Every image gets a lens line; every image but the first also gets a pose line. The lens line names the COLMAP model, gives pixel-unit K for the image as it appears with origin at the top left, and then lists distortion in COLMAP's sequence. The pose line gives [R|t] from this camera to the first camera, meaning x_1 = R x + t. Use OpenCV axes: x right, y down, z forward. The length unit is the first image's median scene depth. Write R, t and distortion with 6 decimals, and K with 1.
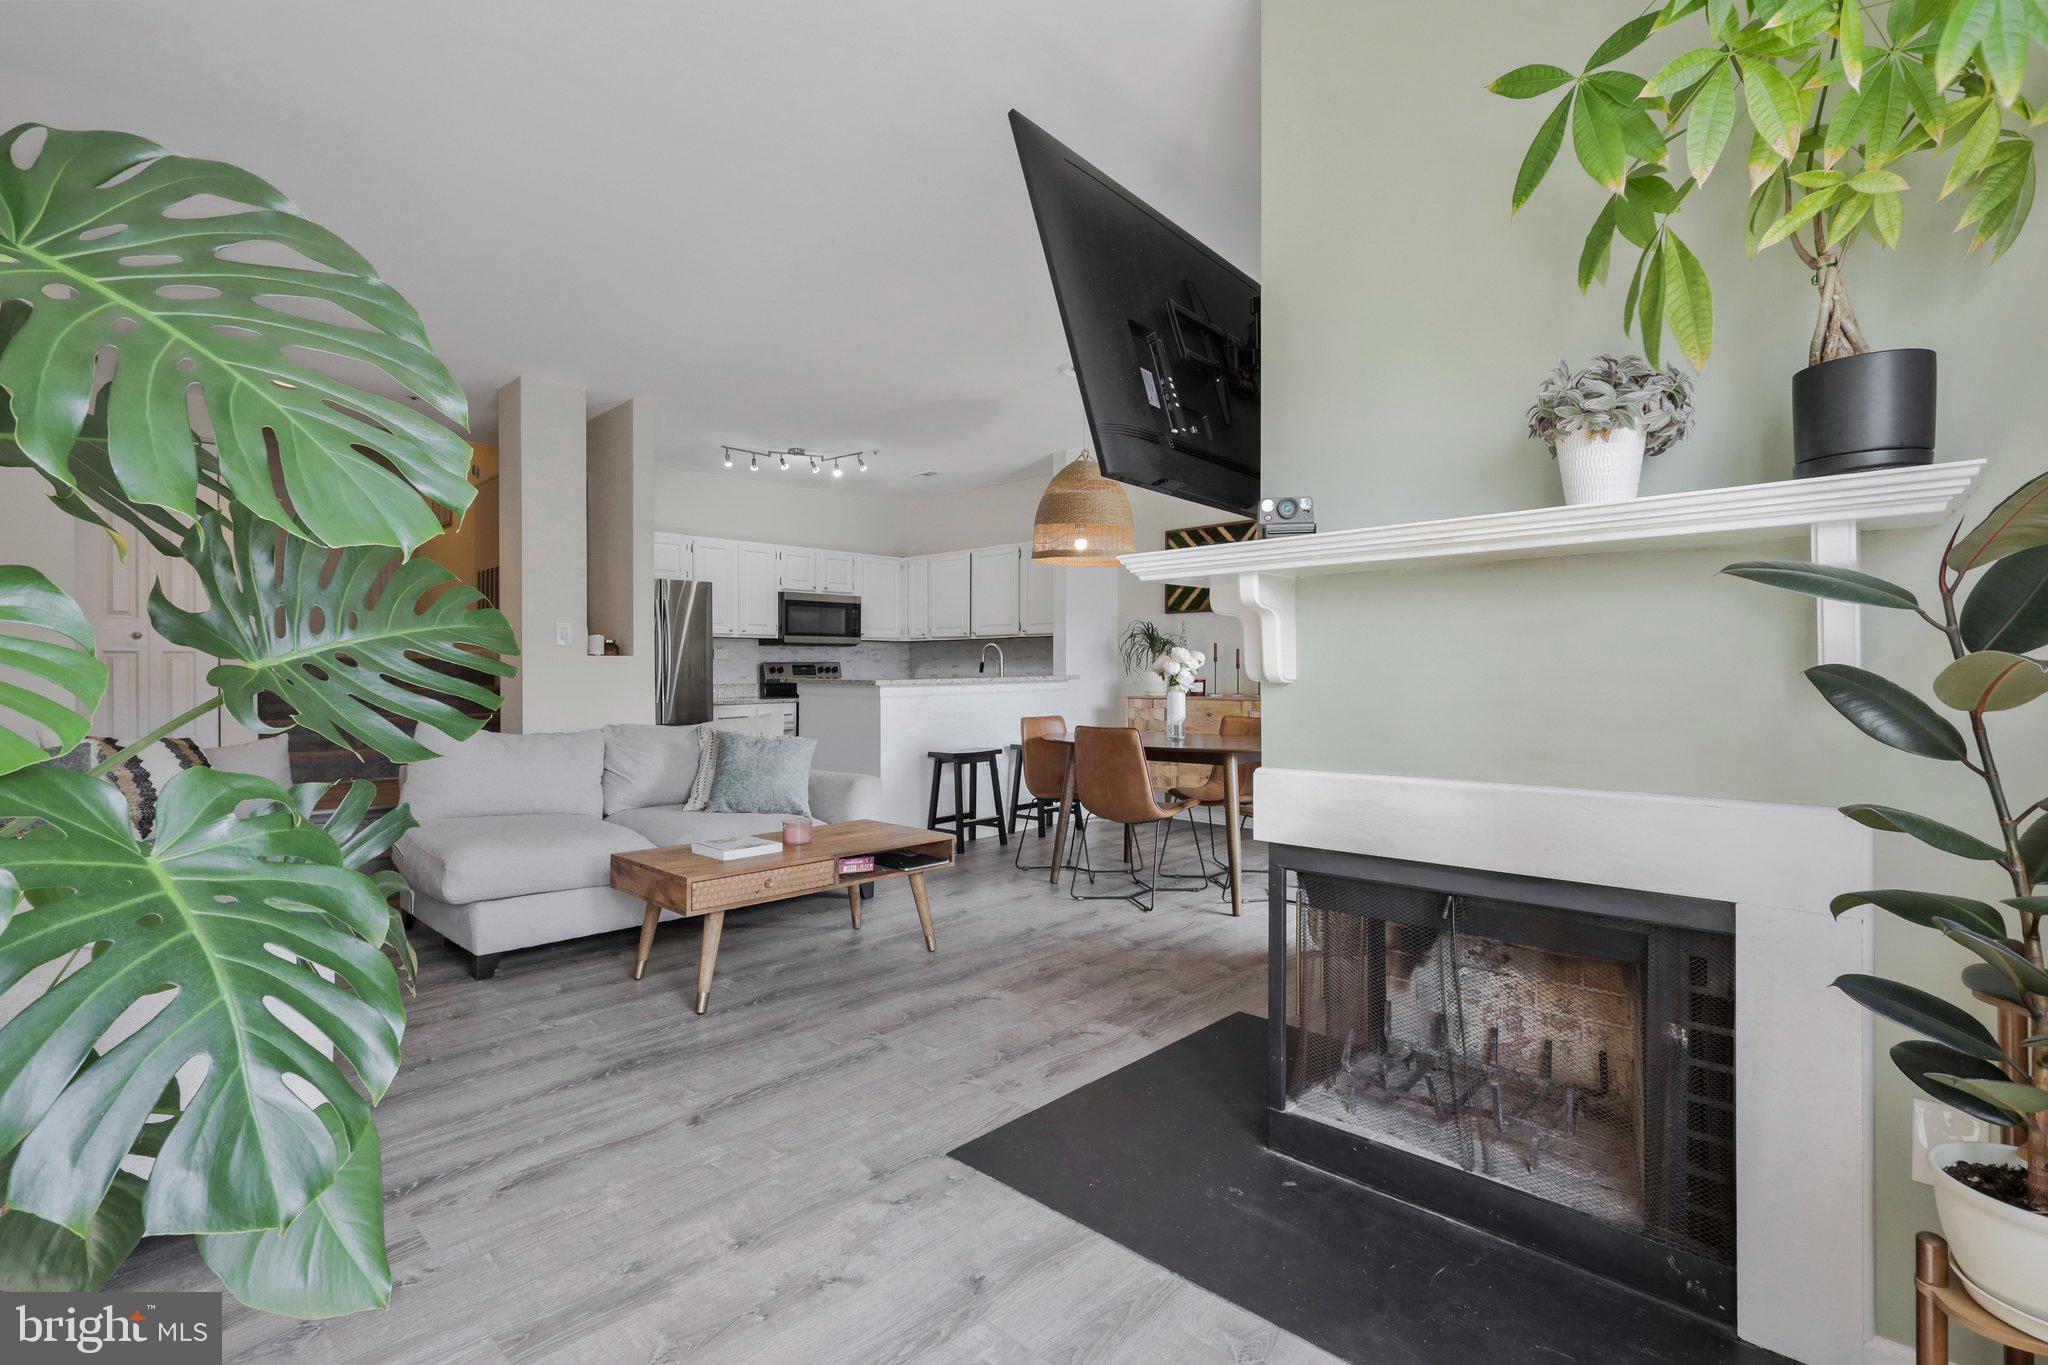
lens RADIAL K [[950.8, 0, 1024.0], [0, 950.8, 677.4], [0, 0, 1]] dist [0.000725, 0.000329]
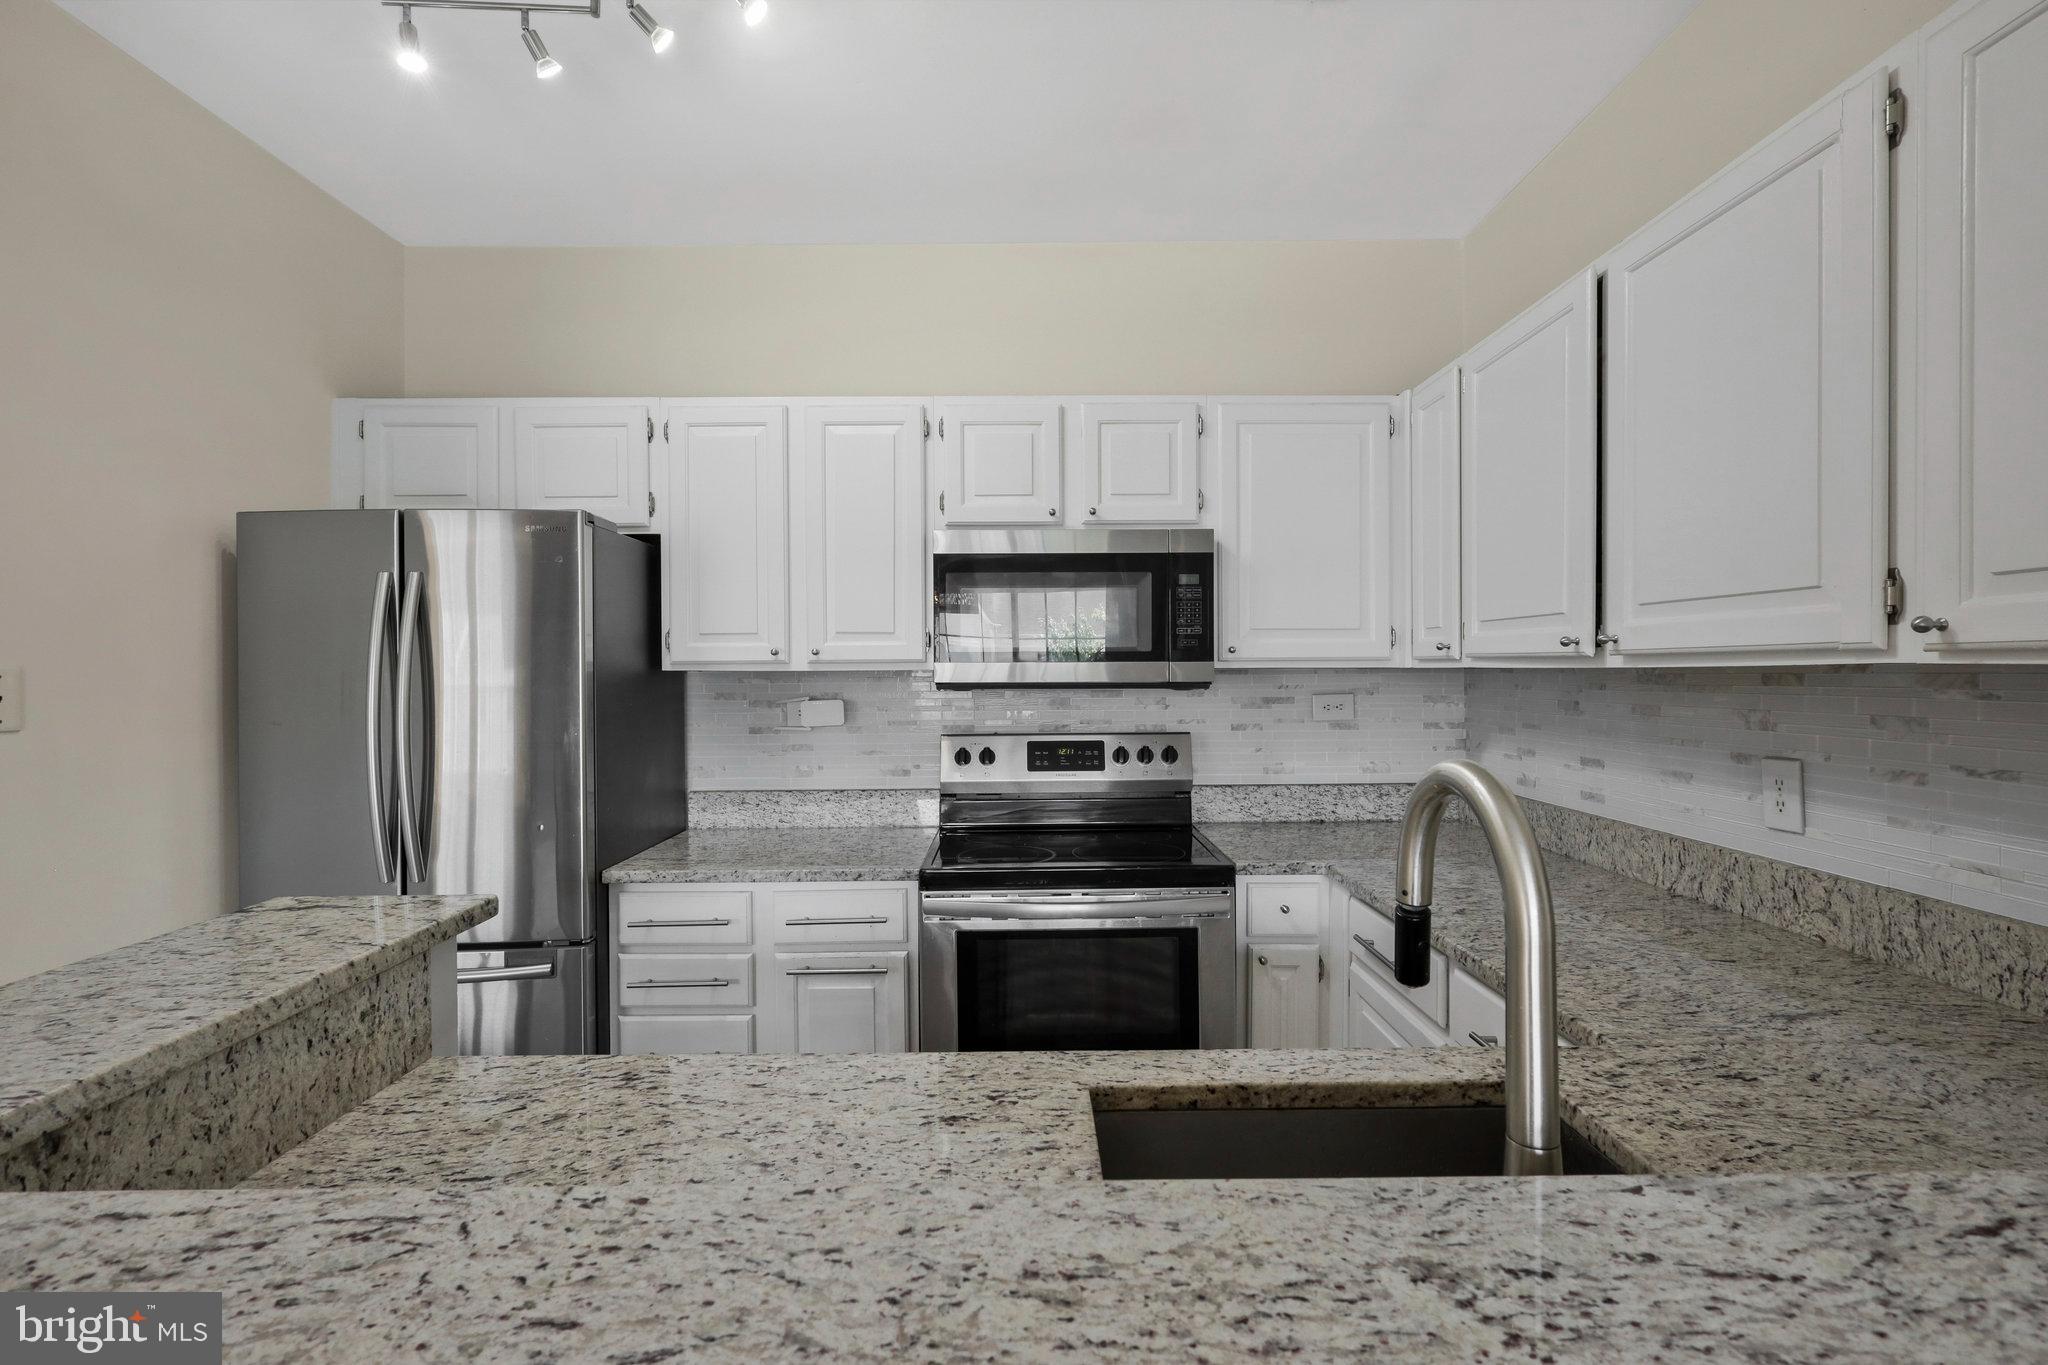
lens RADIAL K [[950.8, 0, 1024.0], [0, 950.8, 677.4], [0, 0, 1]] dist [0.000725, 0.000329]
pose [[0.708915, 0.003946, -0.705283, 0.005710], [-0.000087, 0.999985, 0.005507, -0.039288], [0.705294, -0.003843, 0.708905, 0.766977]]
